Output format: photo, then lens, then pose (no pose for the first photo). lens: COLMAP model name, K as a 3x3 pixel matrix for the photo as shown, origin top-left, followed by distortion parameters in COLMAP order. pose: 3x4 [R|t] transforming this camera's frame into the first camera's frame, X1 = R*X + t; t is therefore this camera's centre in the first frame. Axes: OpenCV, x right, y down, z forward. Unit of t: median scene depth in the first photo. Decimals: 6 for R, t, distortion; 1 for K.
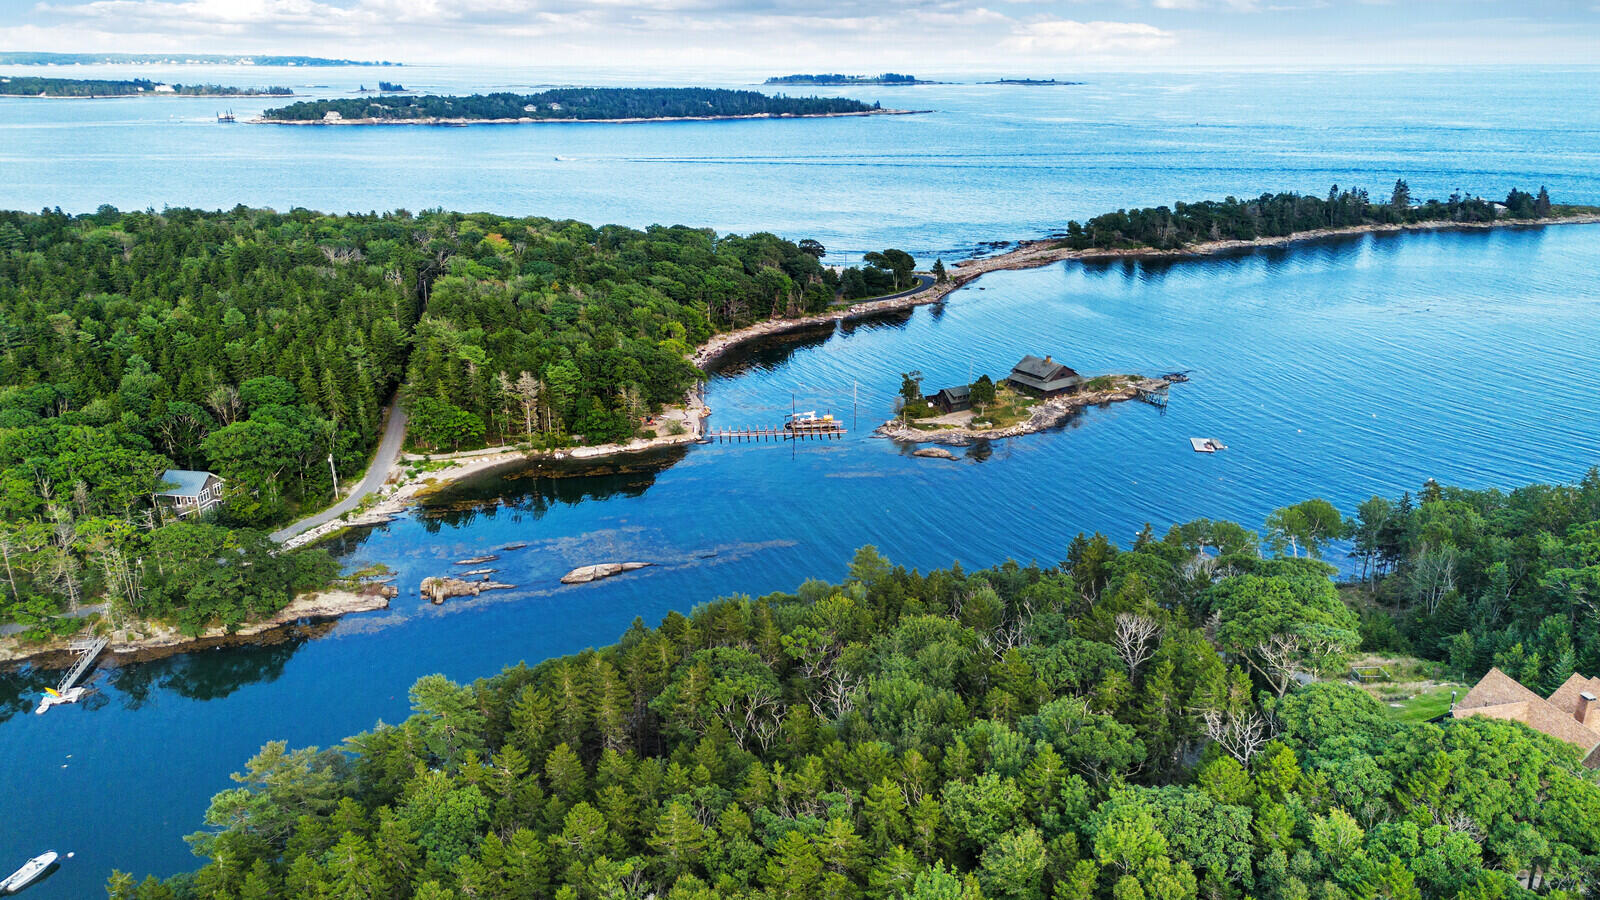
lens RADIAL K [[1149.1, 0, 800.0], [0, 1149.1, 450.0], [0, 0, 1]] dist [0.087417, -0.084259]
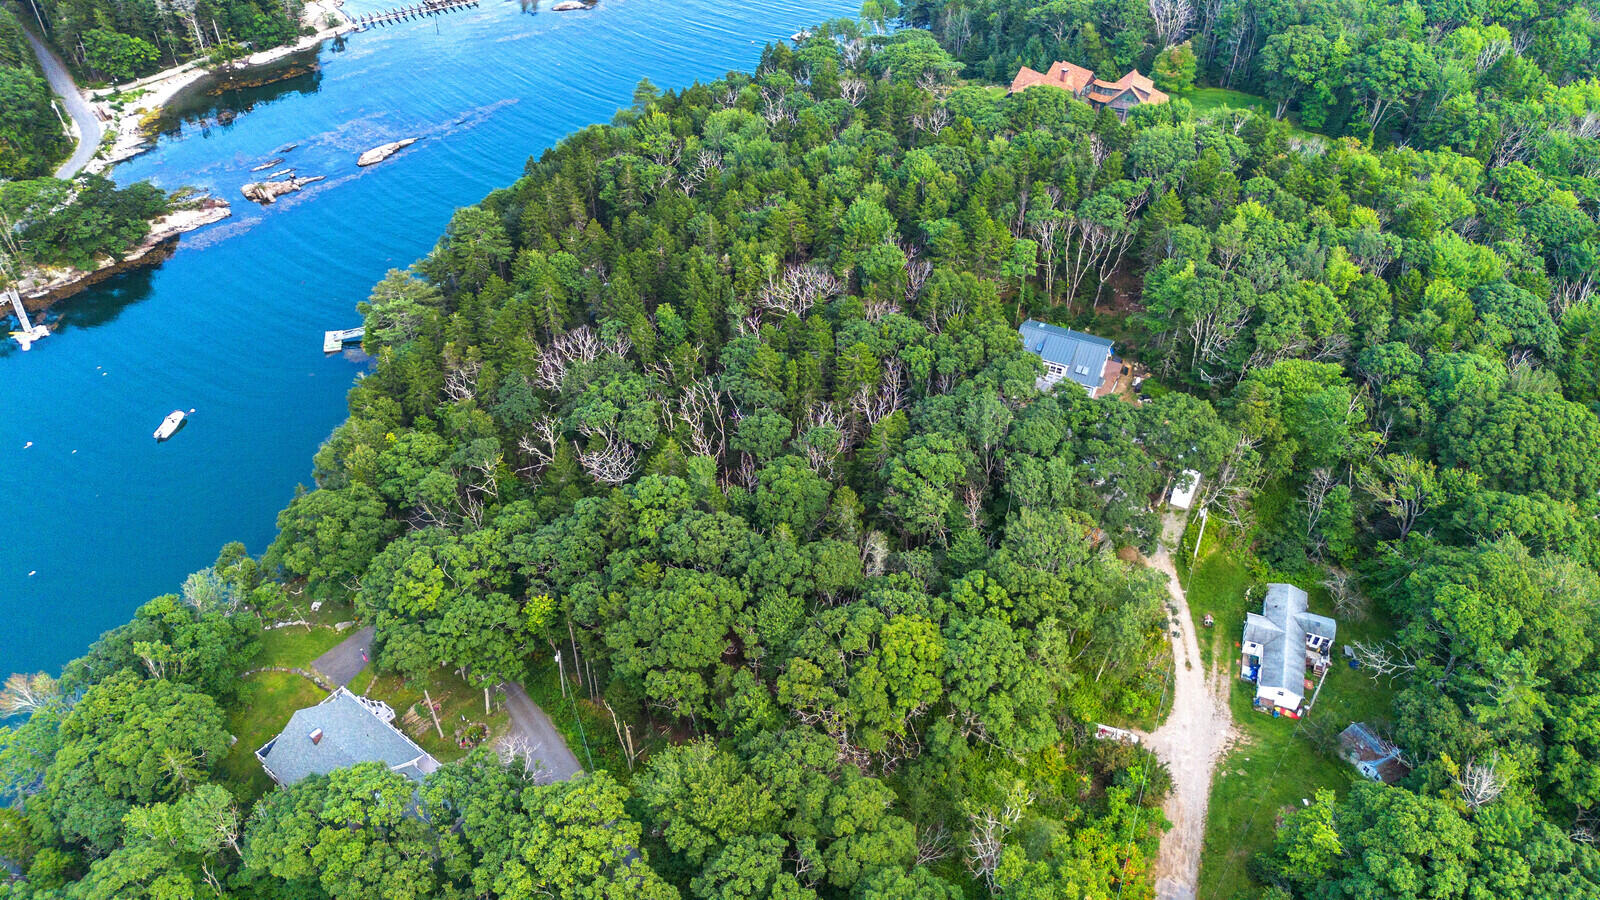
lens RADIAL K [[1123.6, 0, 800.0], [0, 1123.6, 450.0], [0, 0, 1]] dist [0.072257, -0.068451]
pose [[0.872888, -0.317517, 0.370473, -0.228845], [0.153769, 0.899613, 0.408719, -0.024392], [-0.463057, -0.299798, 0.834086, -0.213612]]
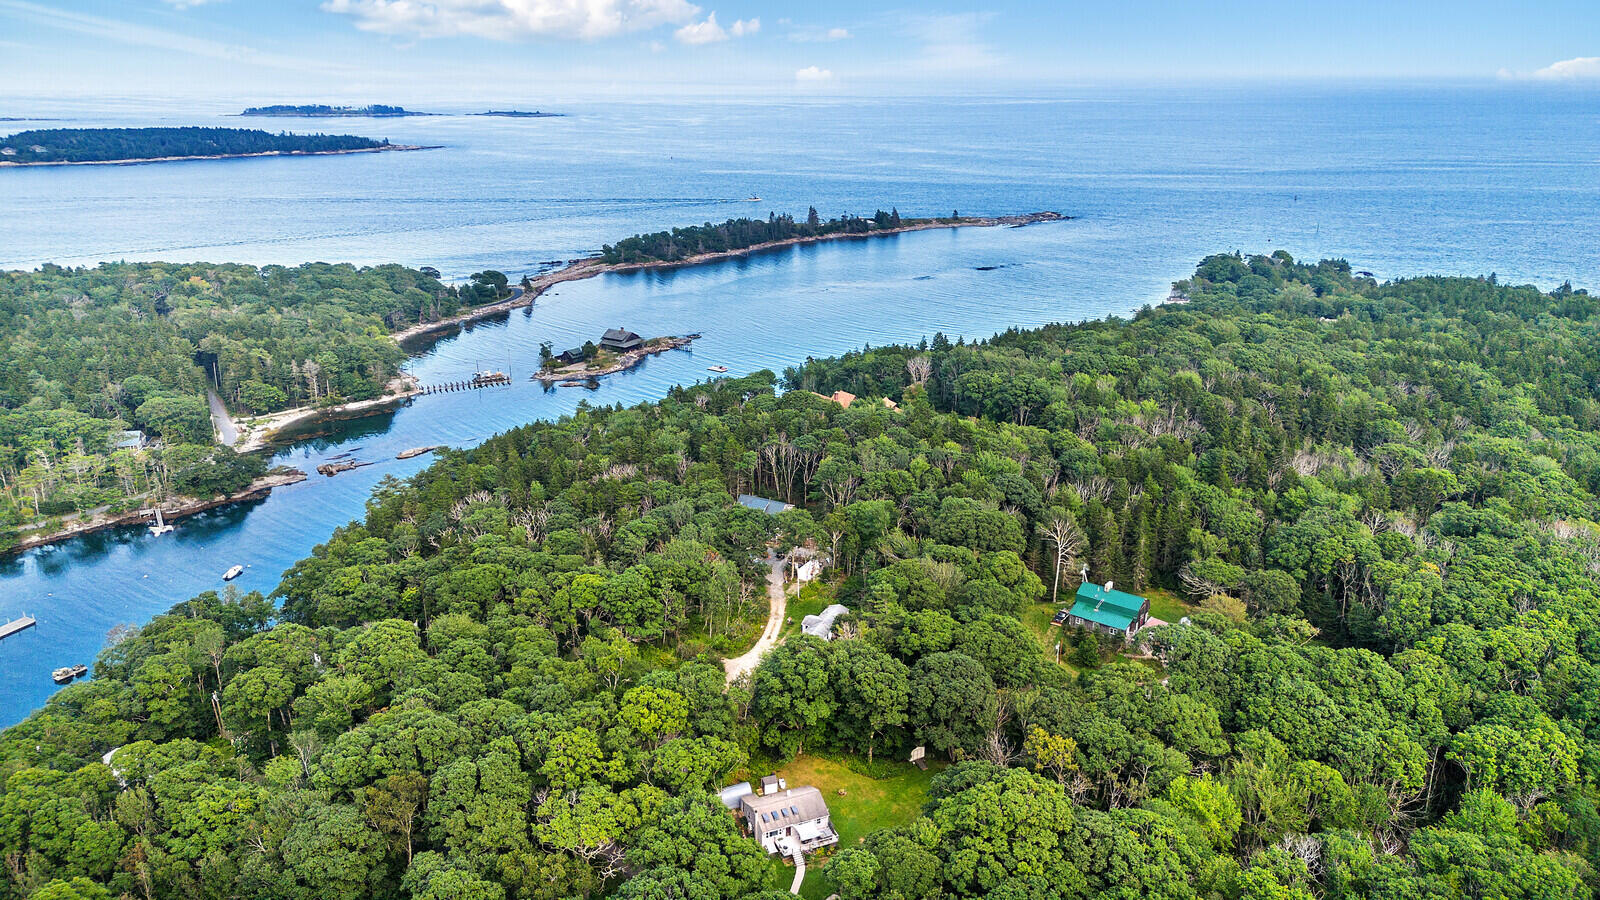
lens RADIAL K [[1123.6, 0, 800.0], [0, 1123.6, 450.0], [0, 0, 1]] dist [0.072257, -0.068451]
pose [[0.908137, -0.126170, 0.399209, -0.230029], [0.130310, 0.991330, 0.016875, 0.102861], [-0.397877, 0.036696, 0.916704, -0.609511]]
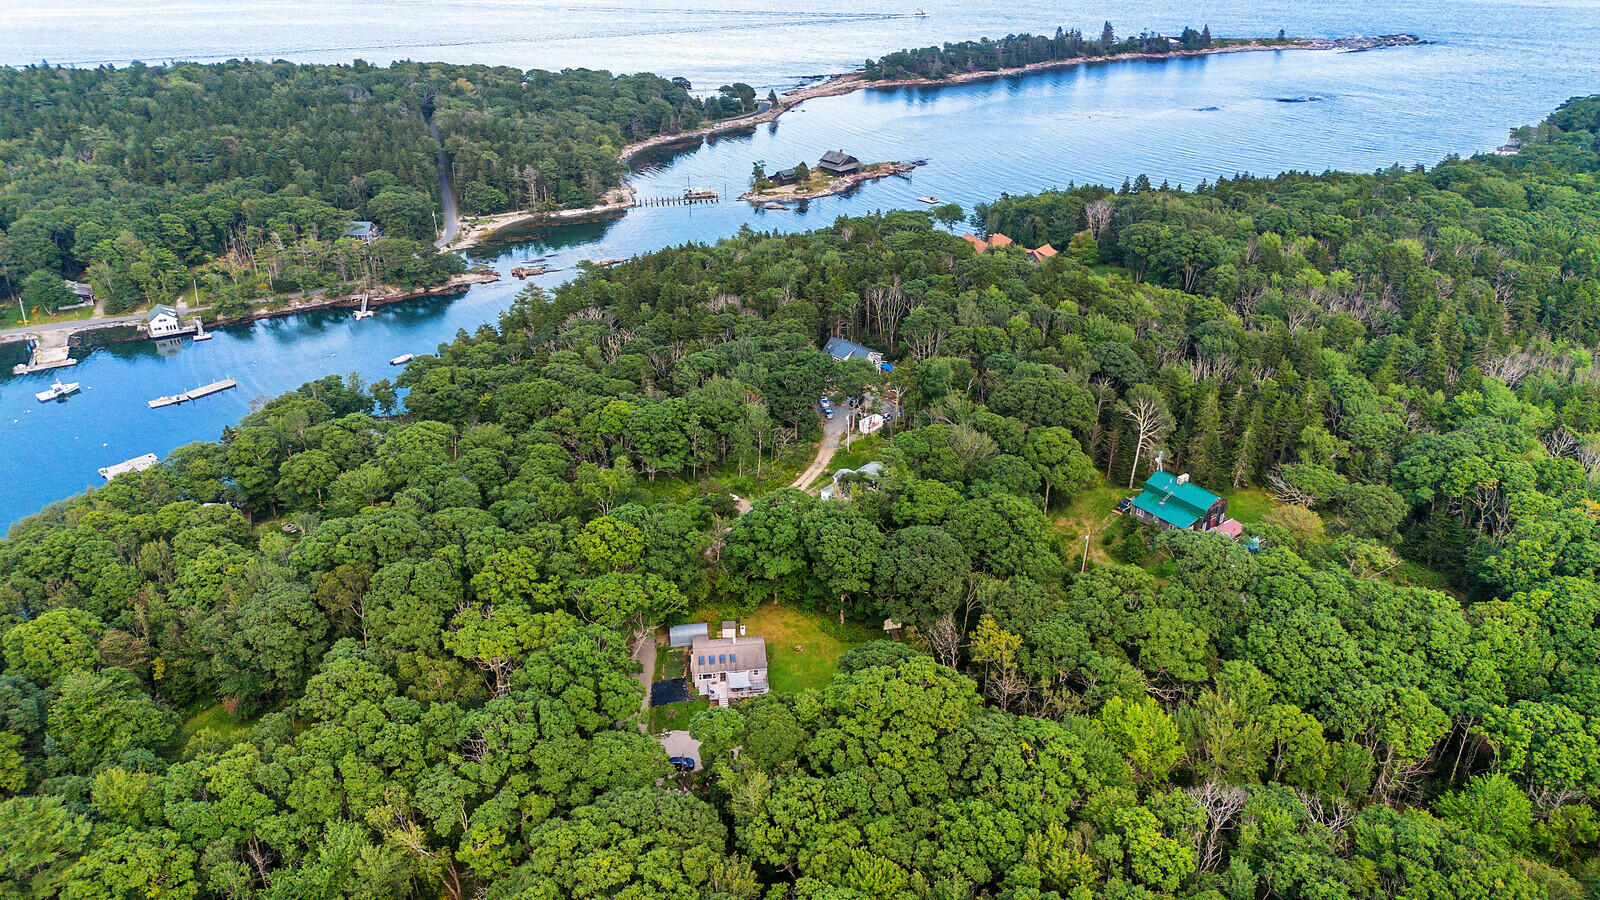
lens RADIAL K [[1123.6, 0, 800.0], [0, 1123.6, 450.0], [0, 0, 1]] dist [0.072257, -0.068451]
pose [[0.990047, -0.064333, 0.125173, -0.070424], [0.046063, 0.988544, 0.143732, 0.107548], [-0.132986, -0.136536, 0.981668, -0.626380]]
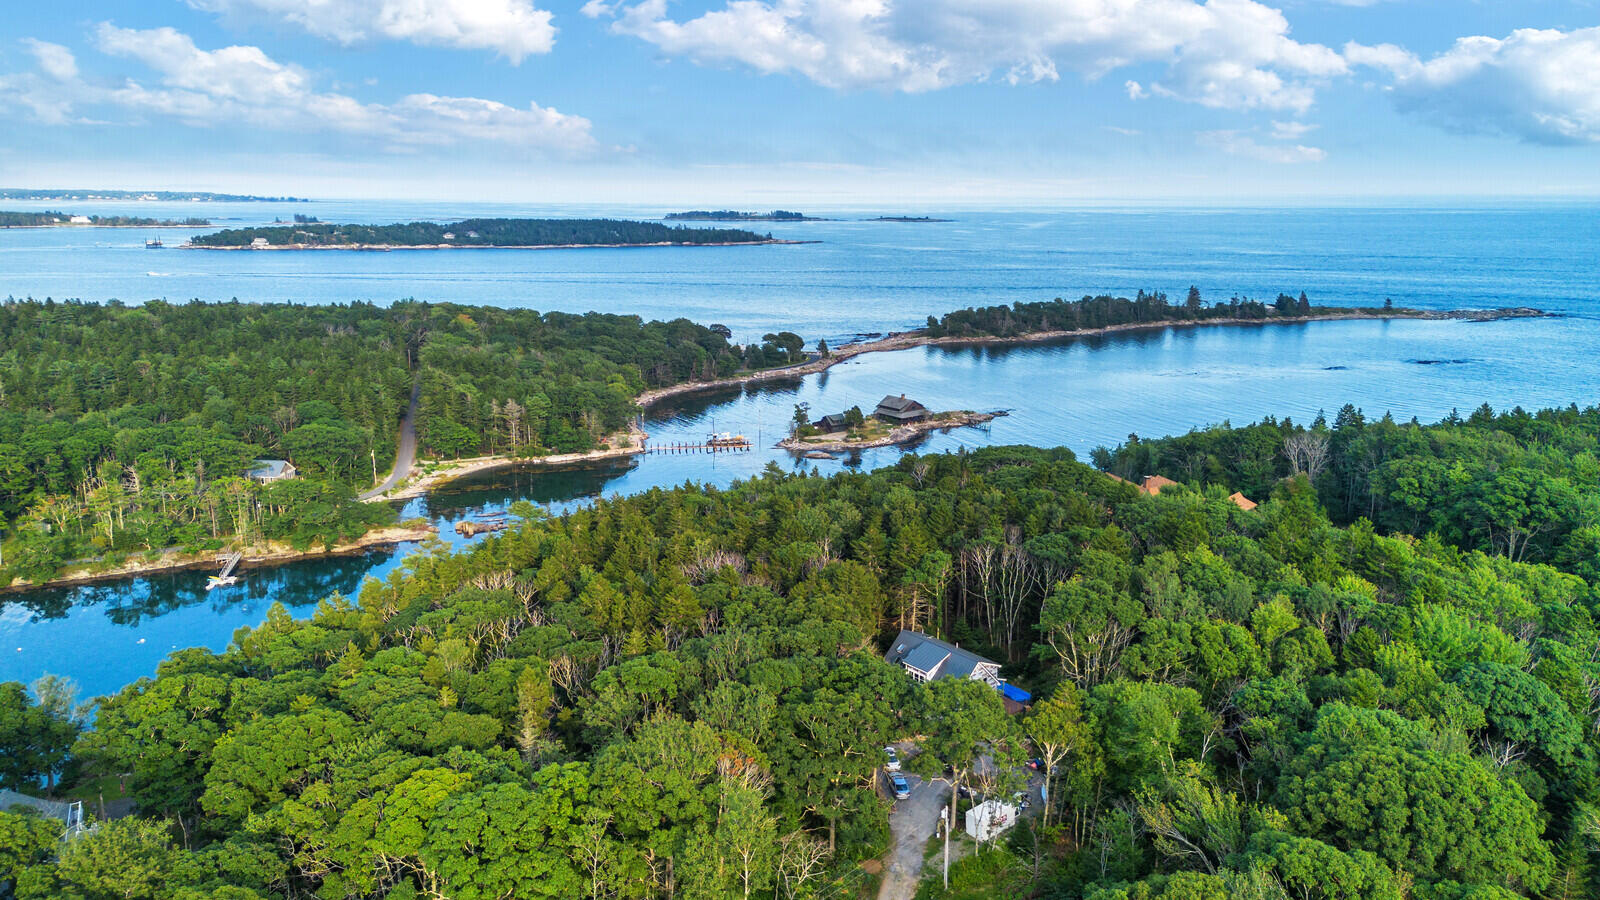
lens RADIAL K [[1122.5, 0, 800.0], [0, 1122.5, 450.0], [0, 0, 1]] dist [0.100170, -0.110347]
pose [[0.995853, -0.013476, 0.089976, -0.021543], [0.023067, 0.994054, -0.106419, 0.119710], [-0.088006, 0.108053, 0.990242, -0.271098]]
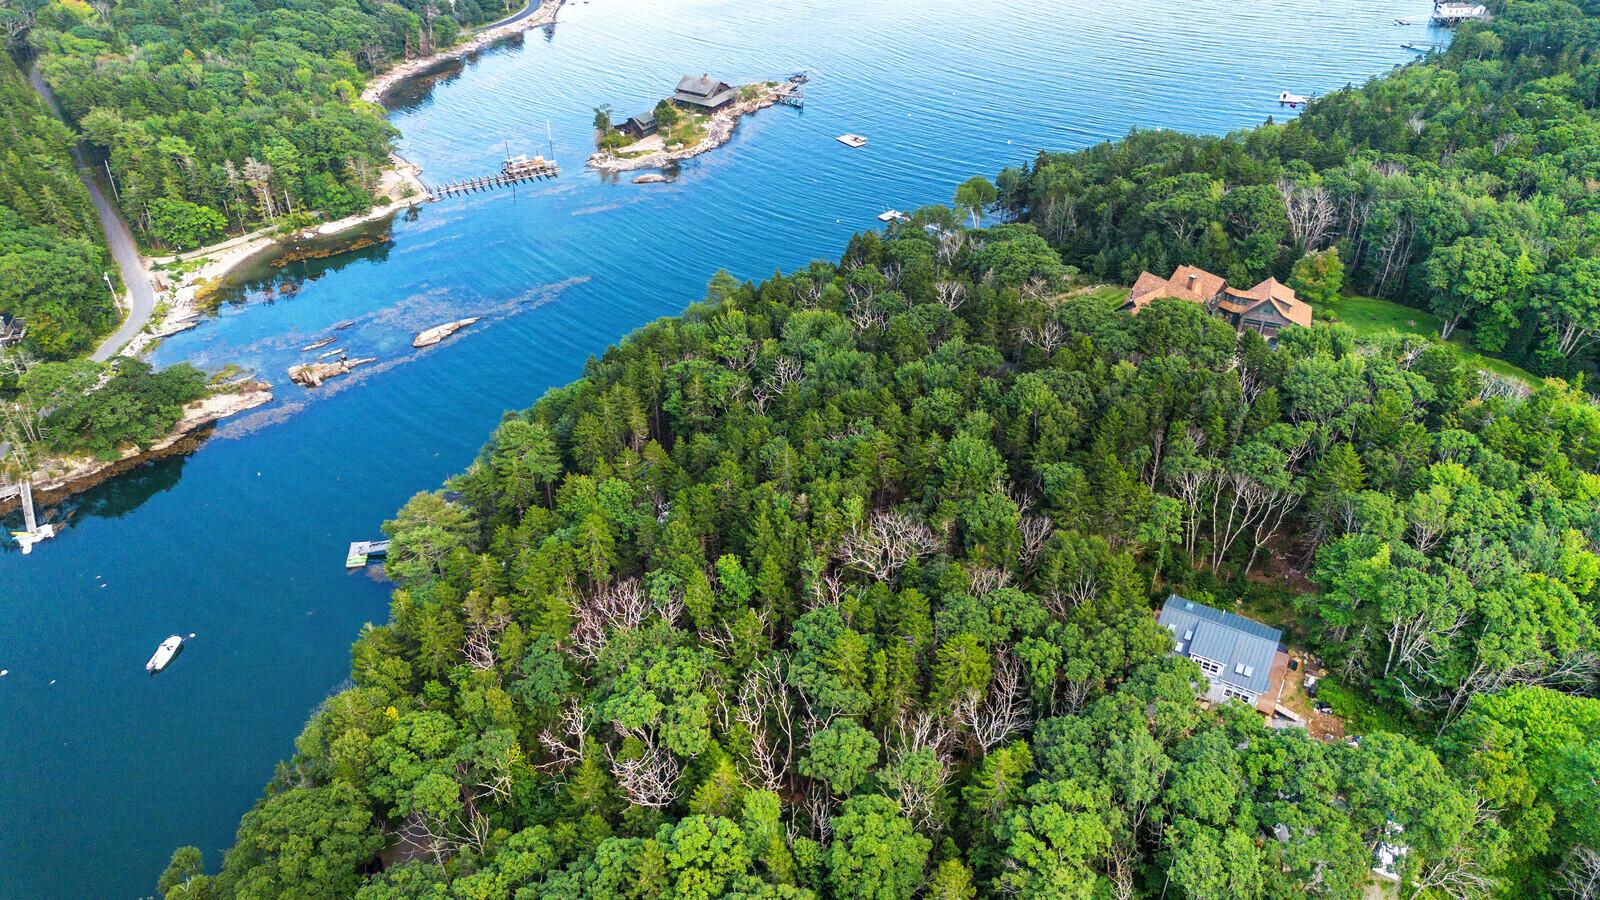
lens RADIAL K [[1128.1, 0, 799.8], [0, 1128.1, 444.2], [0, 0, 1]] dist [0.076055, -0.070640]
pose [[0.904793, -0.238662, 0.352690, -0.189226], [0.138172, 0.947919, 0.286979, -0.044724], [-0.402813, -0.210925, 0.890647, -0.125222]]
